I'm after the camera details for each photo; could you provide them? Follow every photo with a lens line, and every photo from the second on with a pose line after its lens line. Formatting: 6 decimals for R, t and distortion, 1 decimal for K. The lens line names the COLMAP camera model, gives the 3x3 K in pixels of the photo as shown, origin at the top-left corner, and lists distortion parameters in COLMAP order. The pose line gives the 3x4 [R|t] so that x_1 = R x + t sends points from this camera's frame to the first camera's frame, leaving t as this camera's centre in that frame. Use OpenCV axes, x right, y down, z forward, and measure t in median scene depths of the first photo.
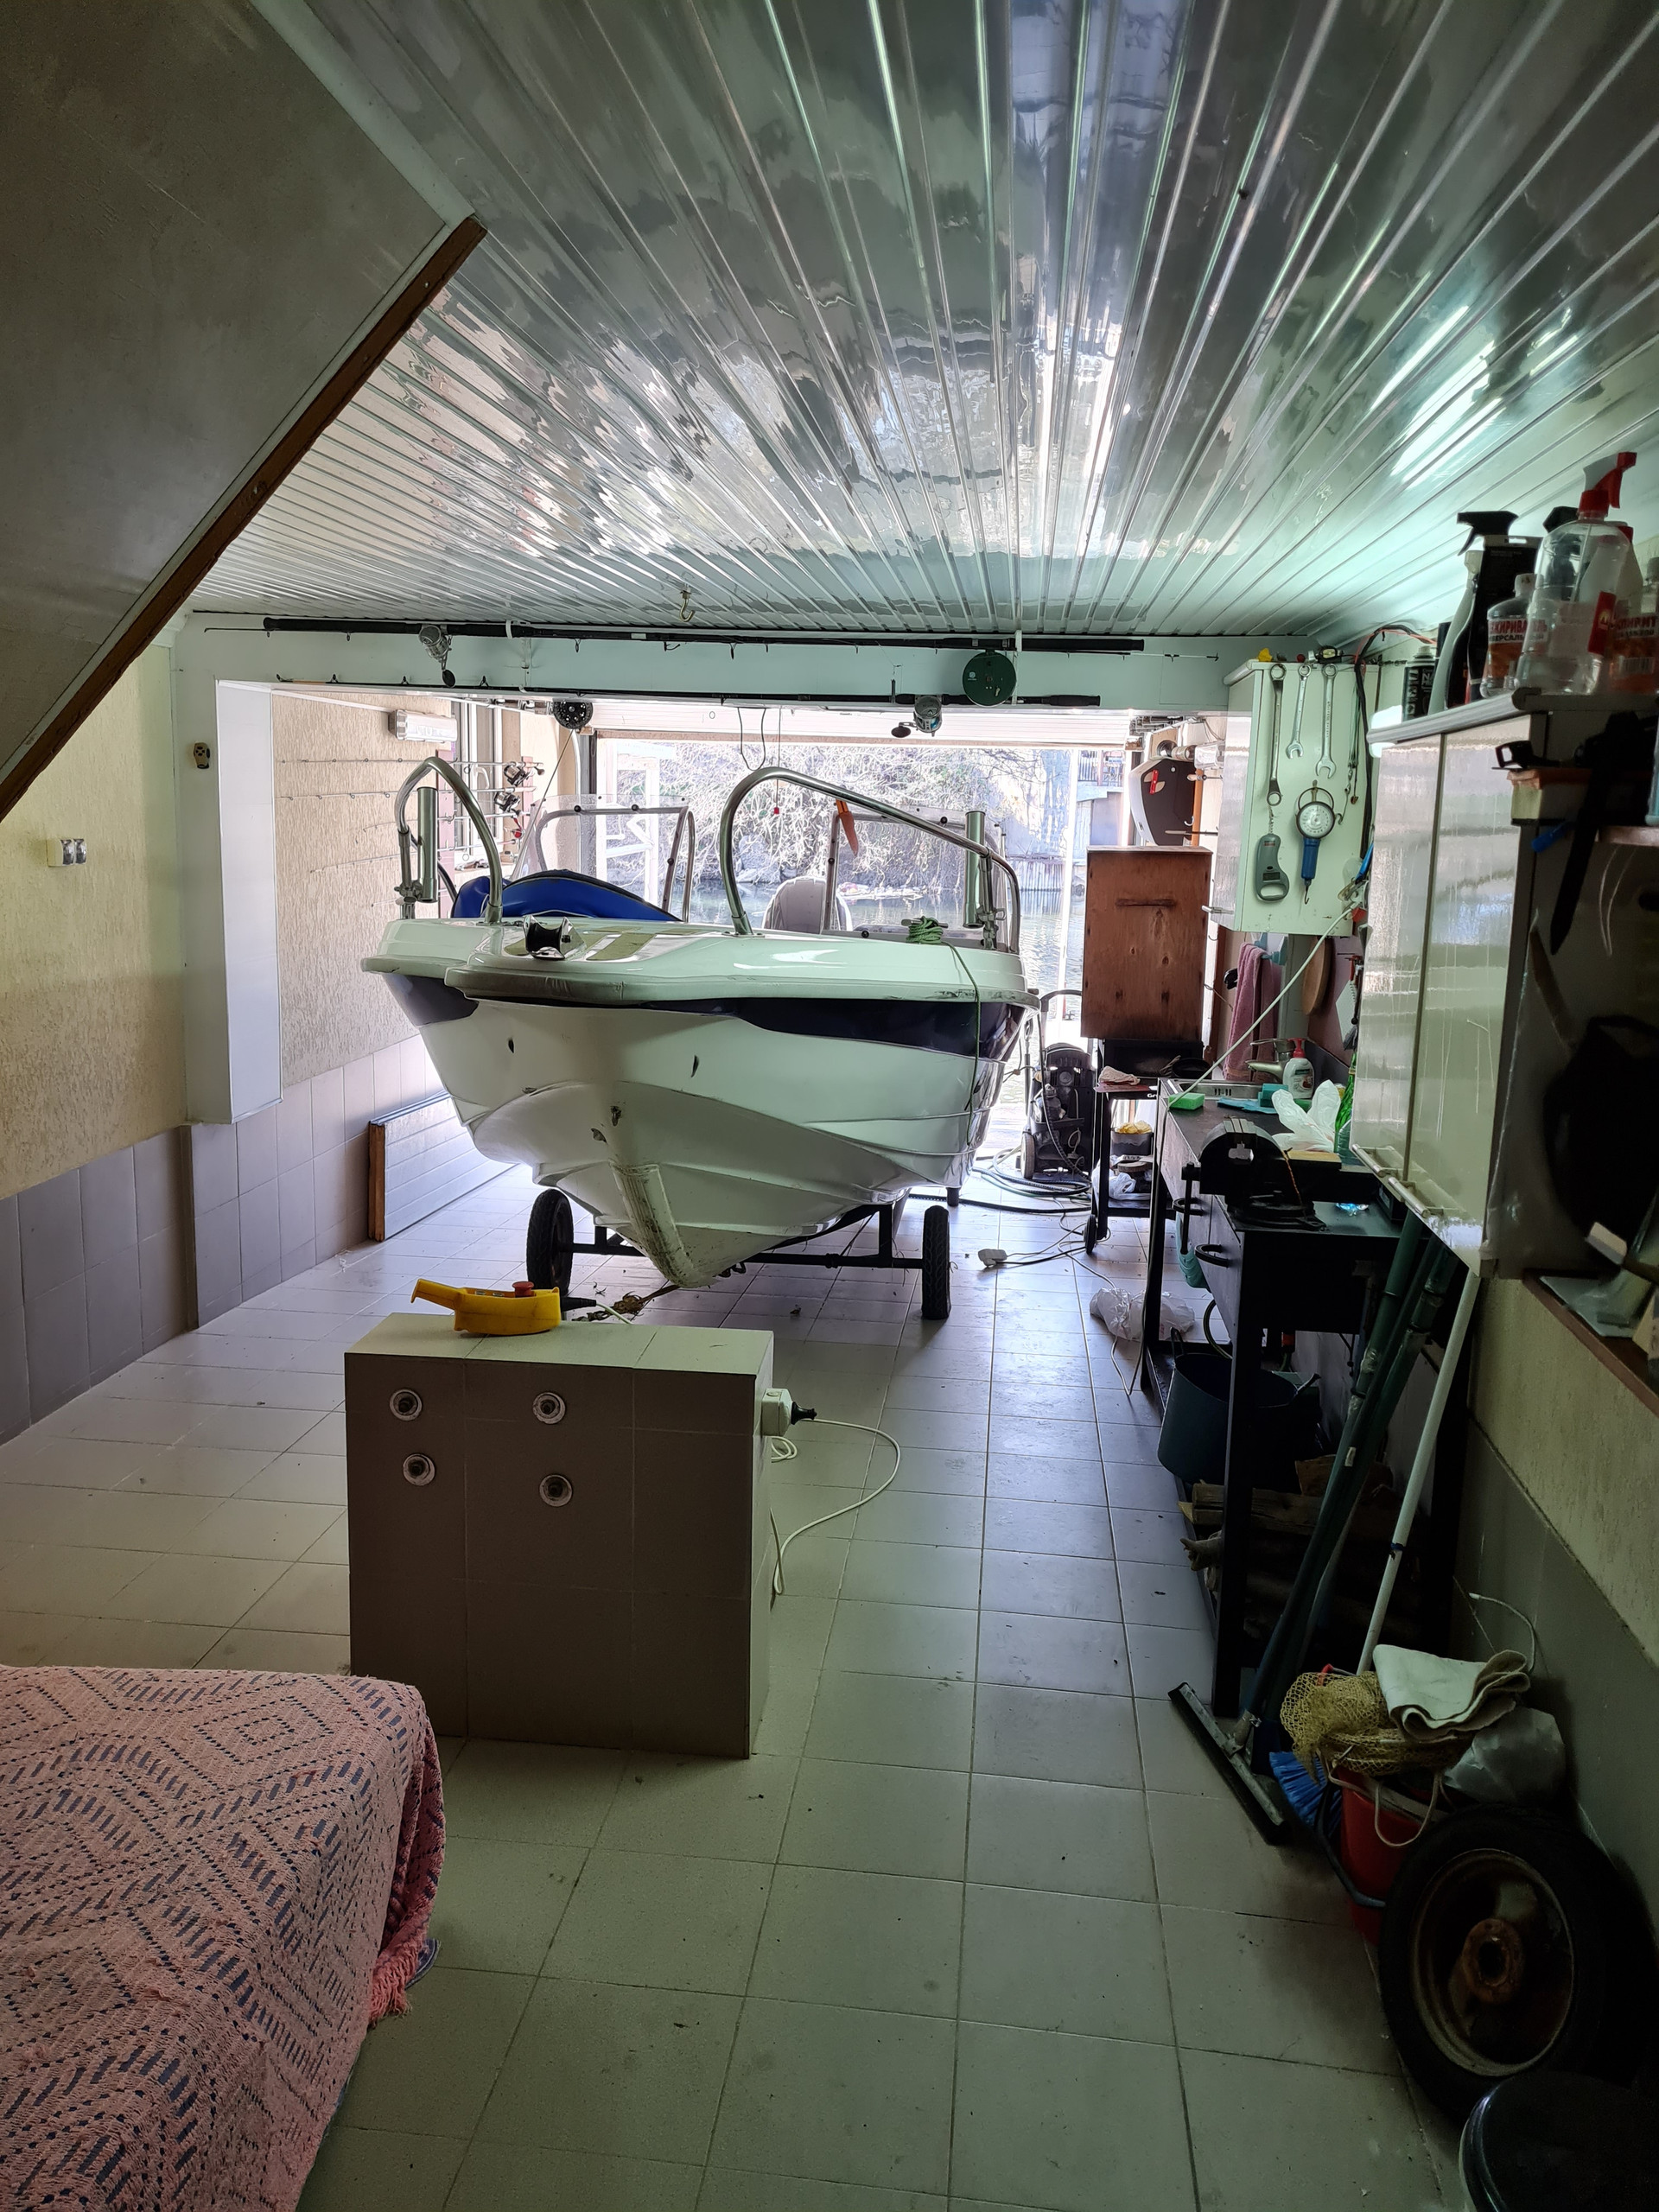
lens RADIAL K [[1678.2, 0, 829.5], [0, 1678.2, 1106.0], [0, 0, 1]] dist [0.022910, 0.000698]
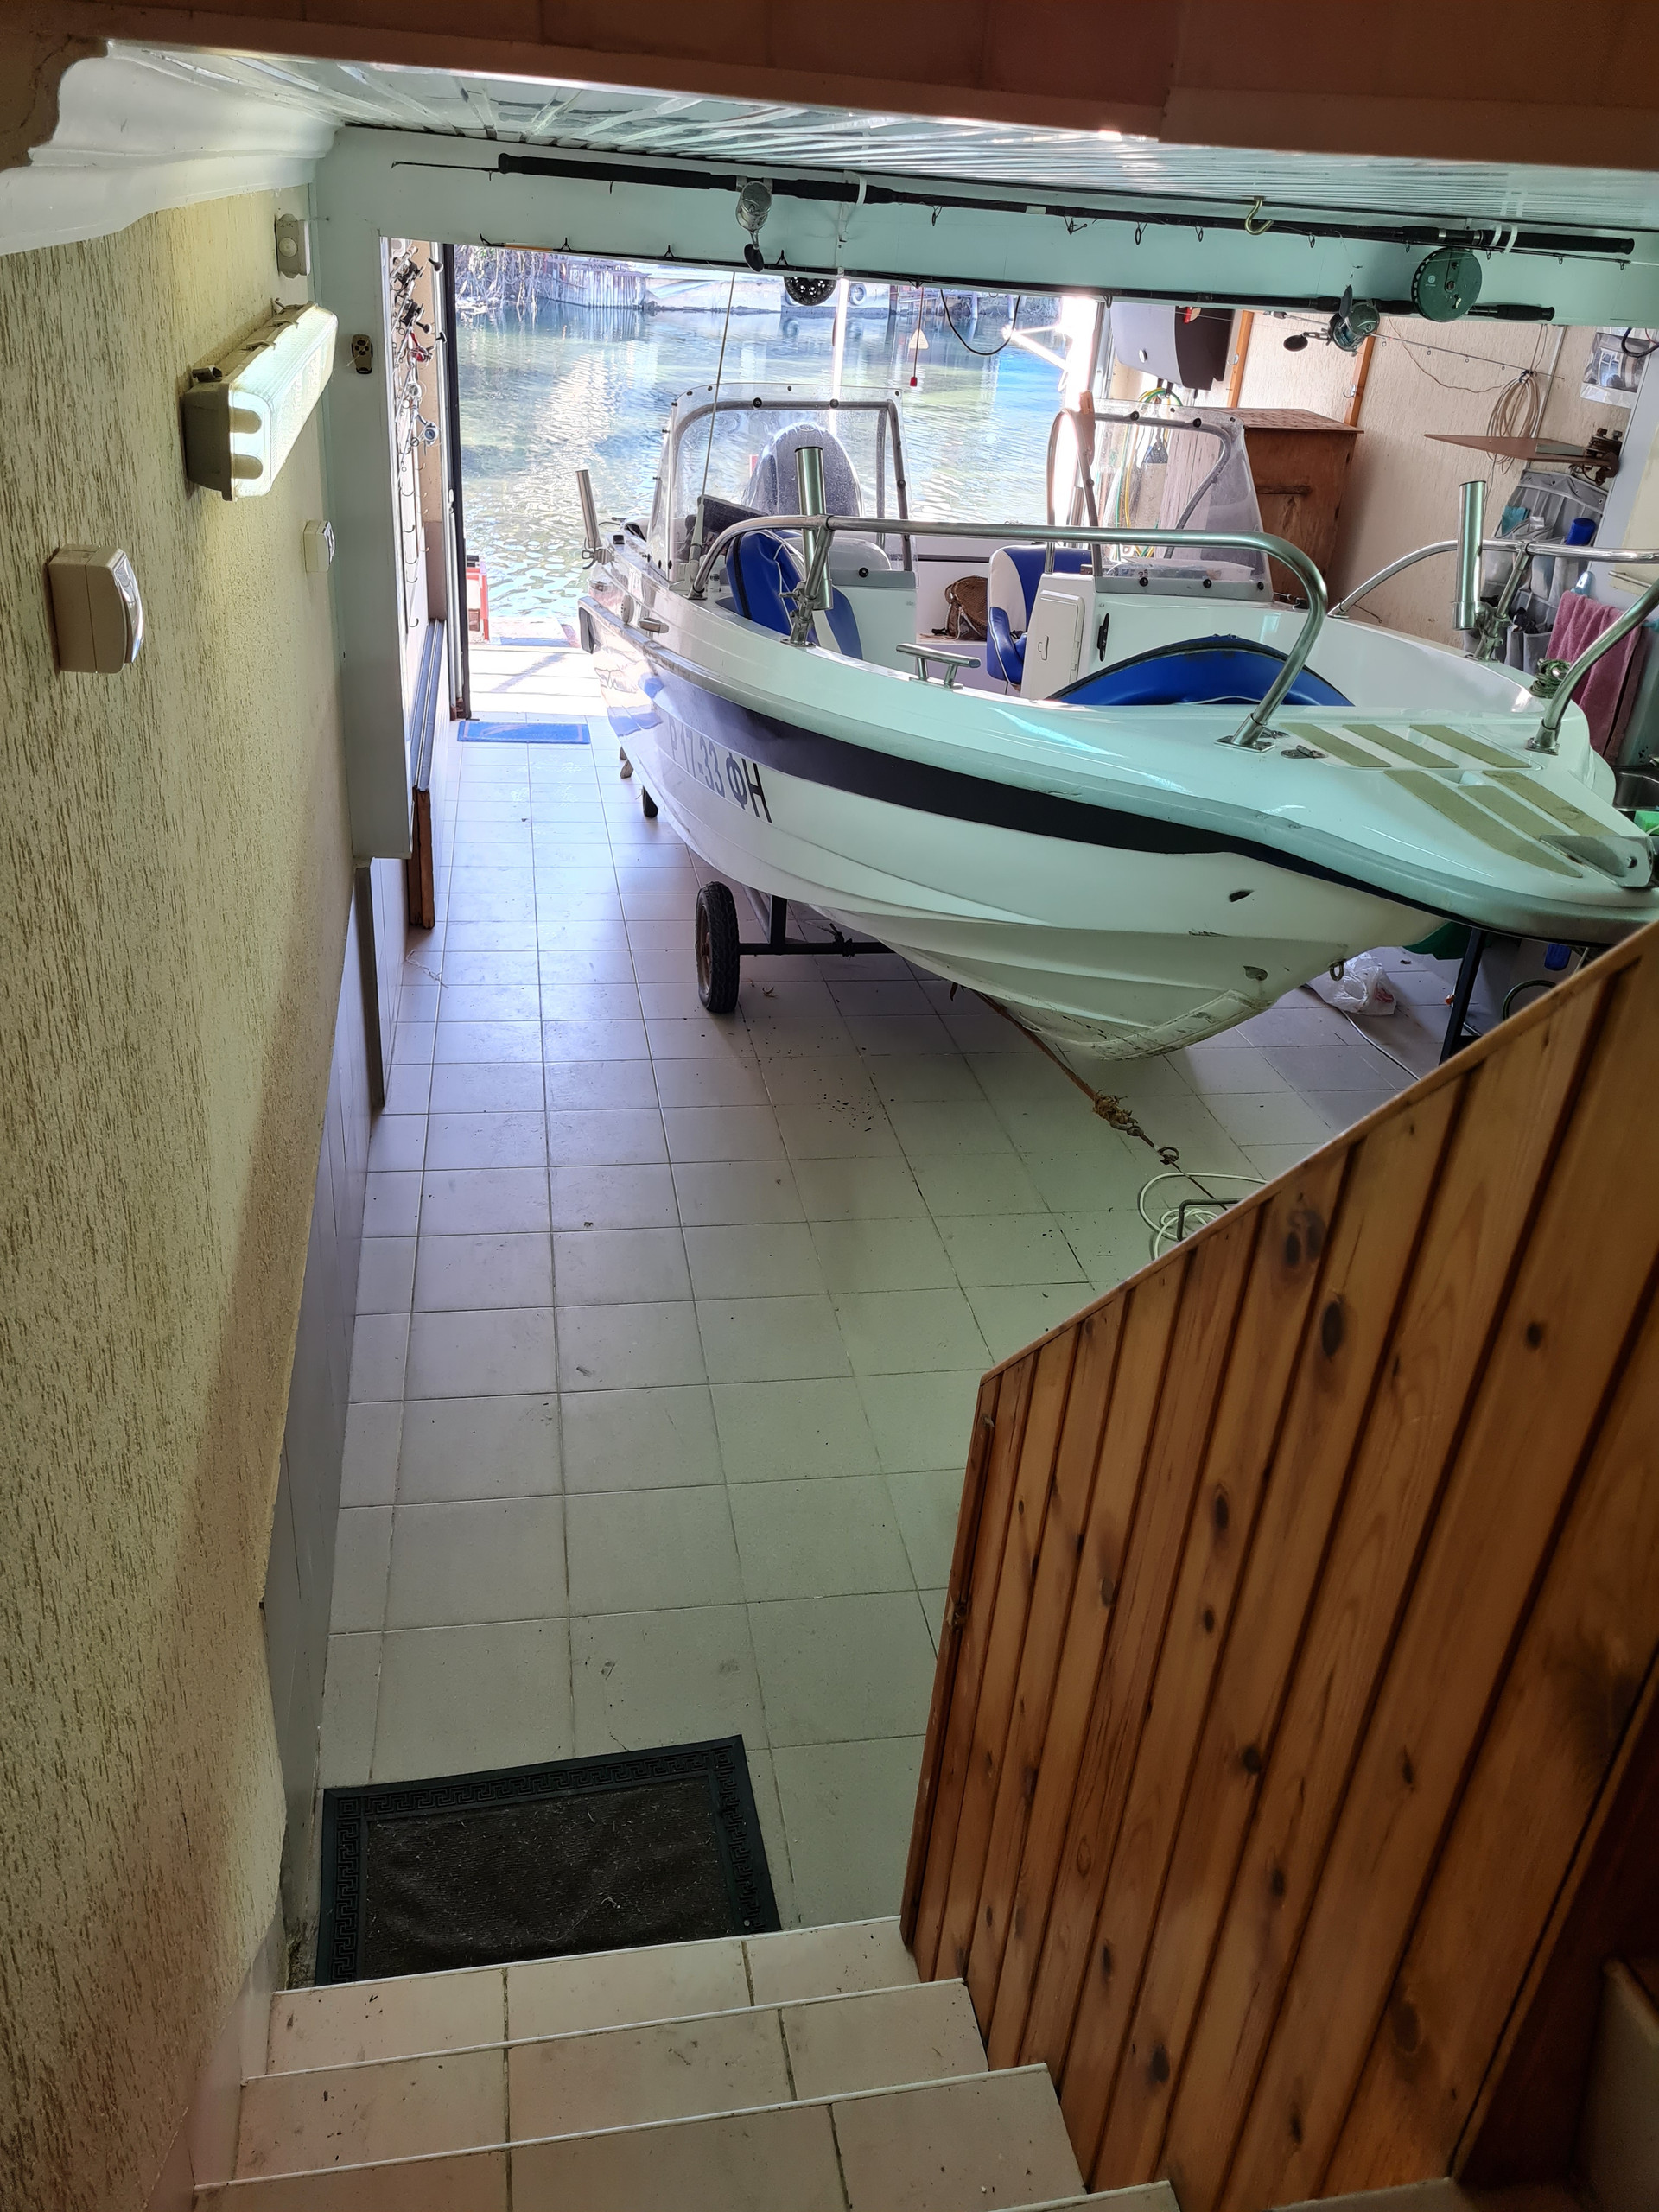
lens RADIAL K [[1678.2, 0, 829.5], [0, 1678.2, 1106.0], [0, 0, 1]] dist [0.022910, 0.000698]
pose [[0.958689, -0.105295, 0.264250, -0.422493], [0.015766, 0.947207, 0.320234, -0.139258], [-0.284019, -0.302839, 0.909737, 0.219323]]
